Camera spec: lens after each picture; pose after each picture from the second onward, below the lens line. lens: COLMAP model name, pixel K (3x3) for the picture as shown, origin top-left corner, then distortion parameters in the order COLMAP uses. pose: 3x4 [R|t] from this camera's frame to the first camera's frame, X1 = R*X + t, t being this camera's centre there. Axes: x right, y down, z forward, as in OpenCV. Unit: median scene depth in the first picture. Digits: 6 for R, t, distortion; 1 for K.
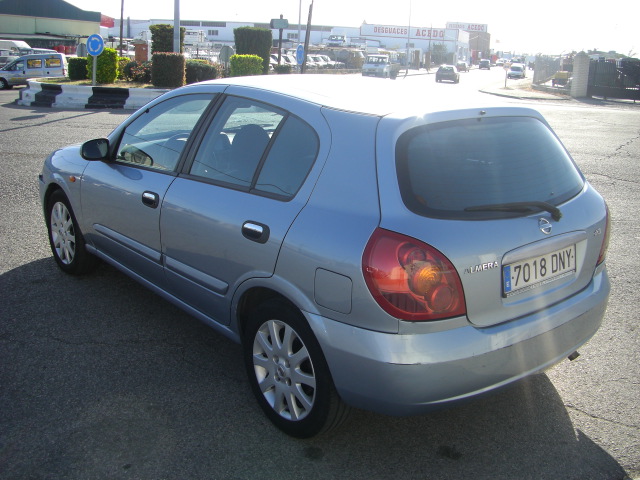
lens RADIAL K [[717.5, 0, 320.0], [0, 717.5, 240.0], [0, 0, 1]] dist [-0.147412, 0.021610]
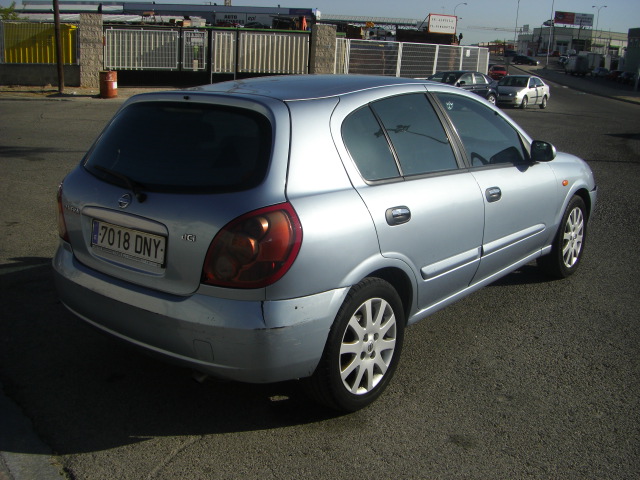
lens RADIAL K [[717.5, 0, 320.0], [0, 717.5, 240.0], [0, 0, 1]] dist [-0.147412, 0.021610]
pose [[0.188988, 0.221951, -0.956568, 1.308510], [-0.277249, 0.946550, 0.164851, -0.205016], [0.942028, 0.234053, 0.240422, 0.970775]]
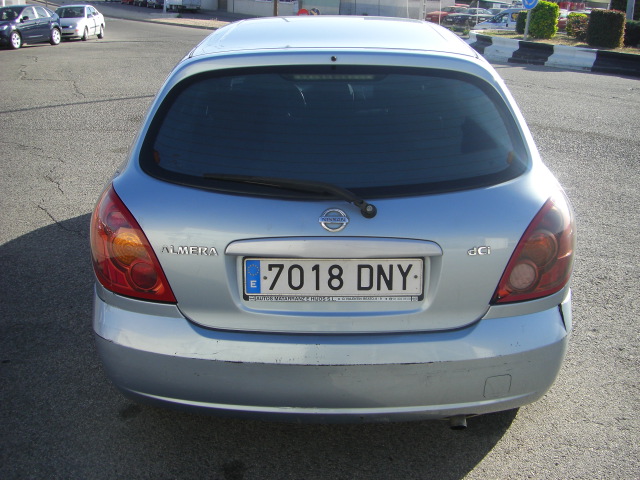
lens RADIAL K [[717.5, 0, 320.0], [0, 717.5, 240.0], [0, 0, 1]] dist [-0.147412, 0.021610]
pose [[0.759320, 0.198273, -0.619775, 0.709099], [-0.162553, 0.980048, 0.114377, -0.074658], [0.630087, 0.013897, 0.776400, 0.411072]]
